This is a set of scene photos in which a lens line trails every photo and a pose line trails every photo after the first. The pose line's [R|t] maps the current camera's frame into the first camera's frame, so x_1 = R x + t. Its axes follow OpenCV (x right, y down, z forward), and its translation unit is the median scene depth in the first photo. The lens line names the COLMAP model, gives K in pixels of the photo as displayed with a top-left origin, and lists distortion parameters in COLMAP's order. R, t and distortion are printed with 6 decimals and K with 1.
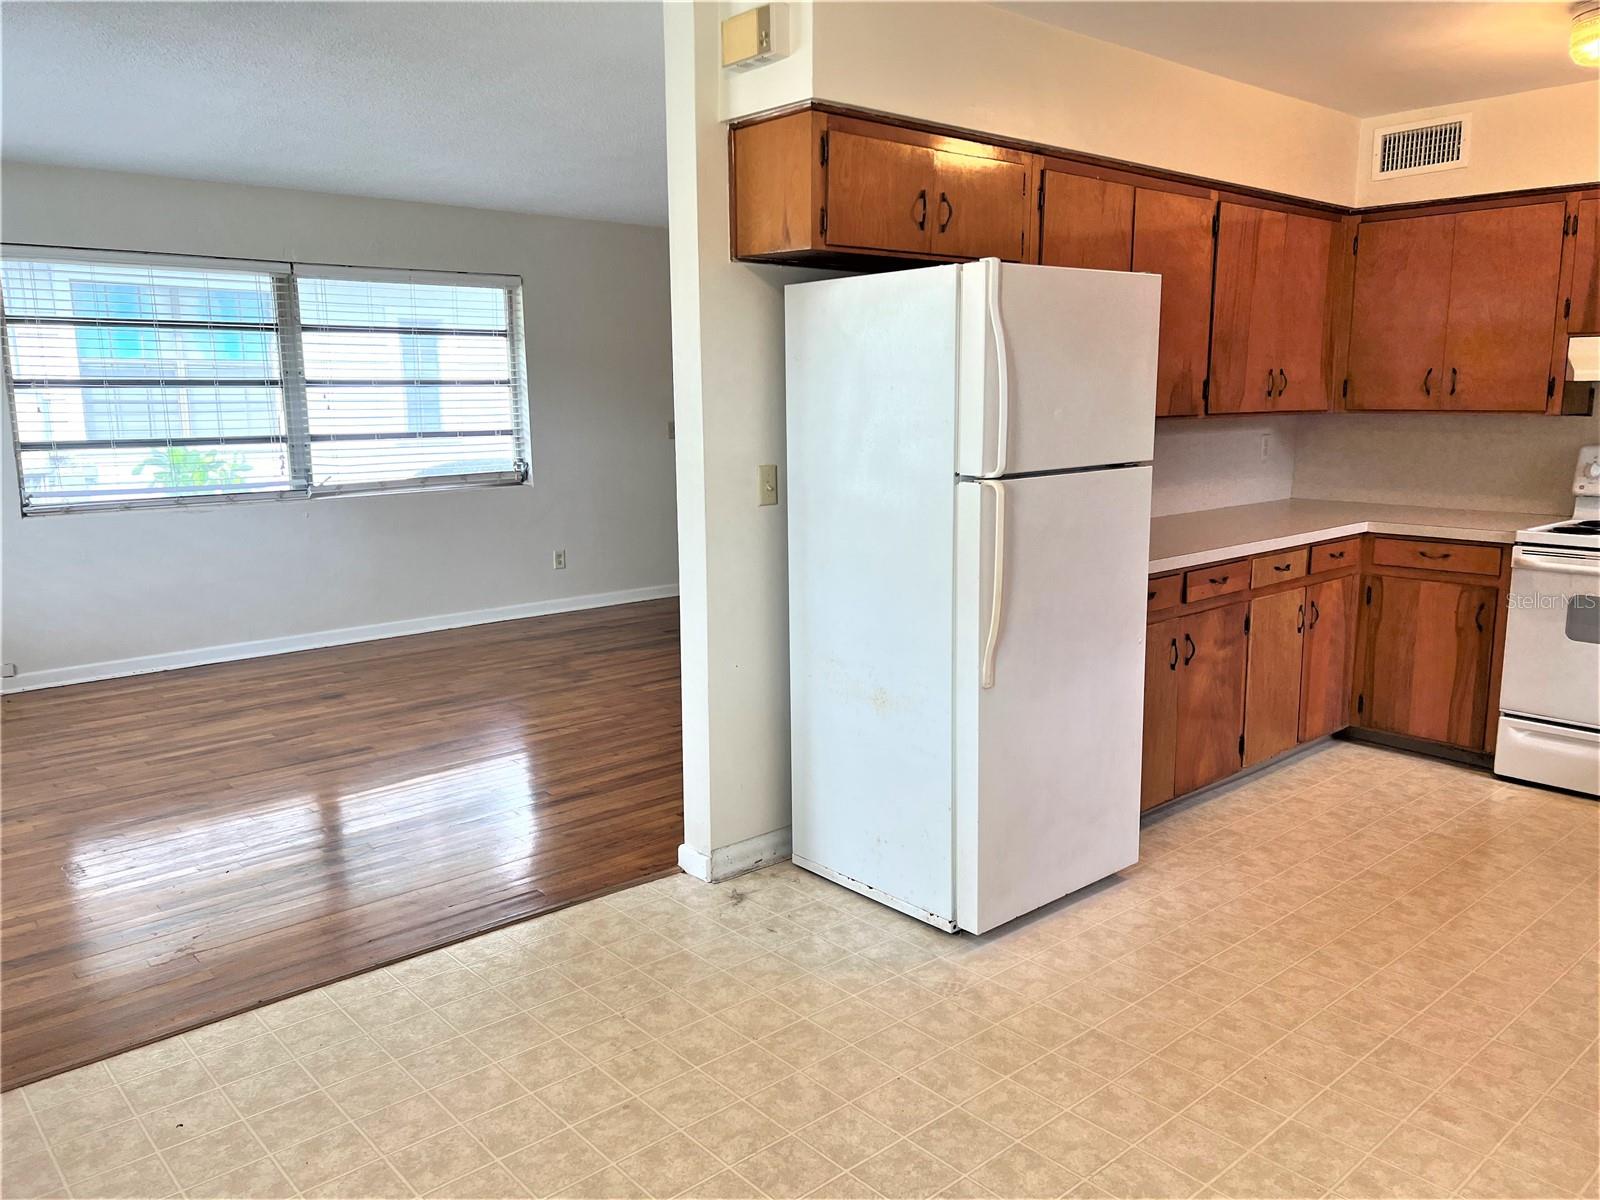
lens RADIAL K [[1206.5, 0, 800.0], [0, 1206.5, 600.0], [0, 0, 1]] dist [0.024000, -0.010538]
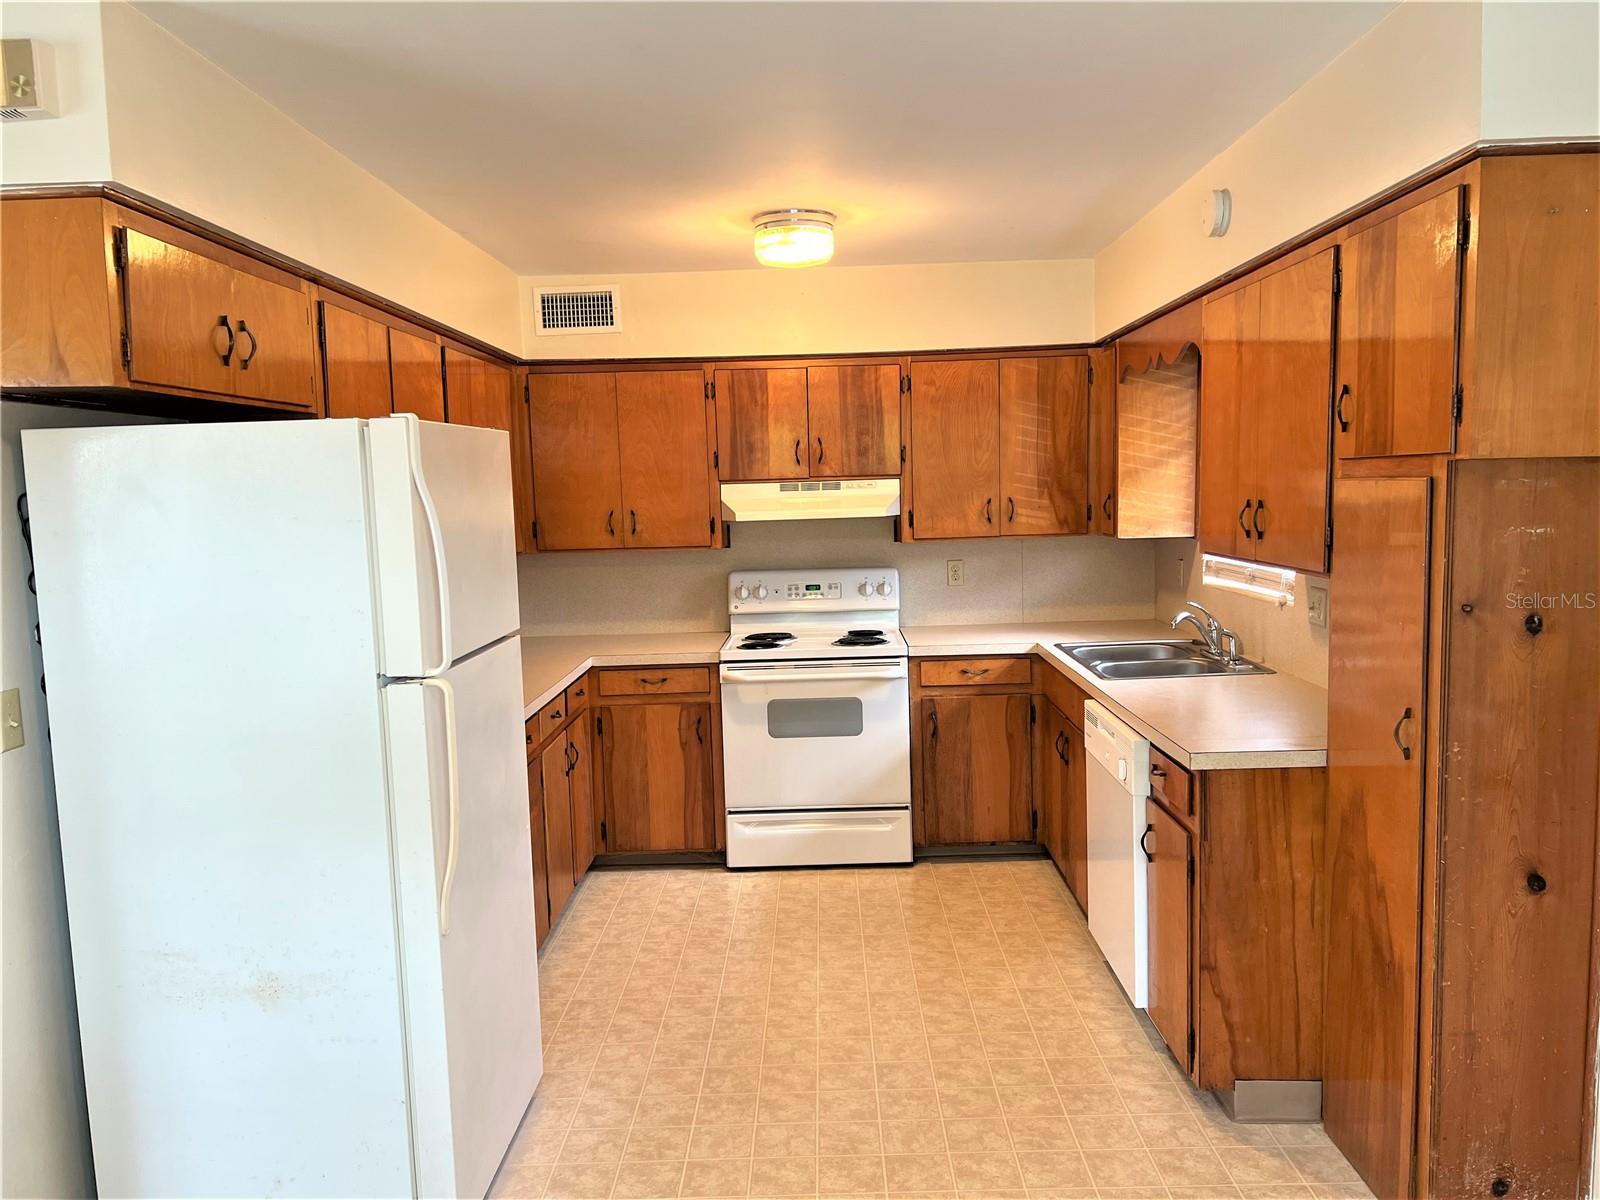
lens RADIAL K [[1200.7, 0, 812.7], [0, 1200.7, 598.1], [0, 0, 1]] dist [0.088633, -0.115113]
pose [[0.663333, -0.083578, 0.743643, -0.180923], [0.154618, 0.987607, -0.026923, -0.059933], [-0.732177, 0.132839, 0.668035, 0.168118]]
